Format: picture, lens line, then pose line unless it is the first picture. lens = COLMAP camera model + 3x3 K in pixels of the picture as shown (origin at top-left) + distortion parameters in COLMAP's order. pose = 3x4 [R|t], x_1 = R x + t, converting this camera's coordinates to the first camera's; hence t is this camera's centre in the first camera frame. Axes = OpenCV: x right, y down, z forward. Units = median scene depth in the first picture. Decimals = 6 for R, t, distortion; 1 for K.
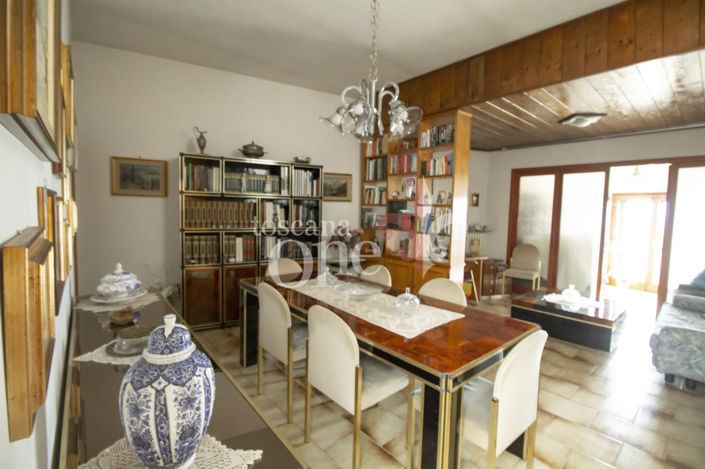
lens RADIAL K [[329.3, 0, 351.6], [0, 329.3, 230.2], [0, 0, 1]] dist [0.001661, -0.013159]
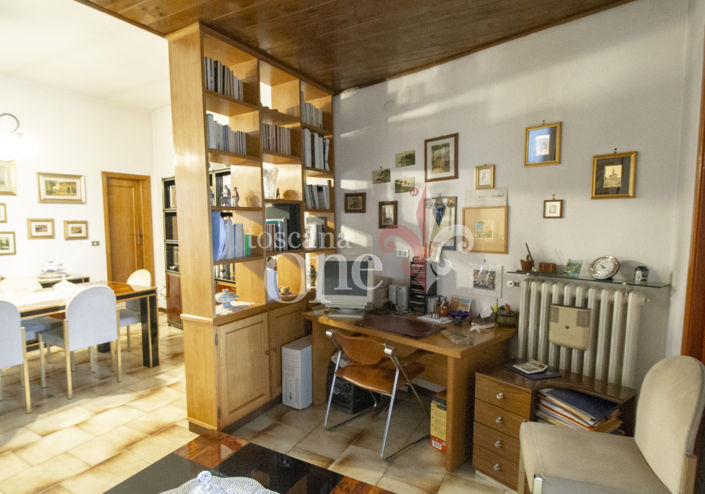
lens RADIAL K [[409.6, 0, 301.5], [0, 409.6, 259.3], [0, 0, 1]] dist [-0.000594, -0.000660]
pose [[0.282790, 0.068369, -0.956742, 1.133268], [-0.046357, 0.997265, 0.057563, -0.043779], [0.958061, 0.028074, 0.285186, 1.090976]]
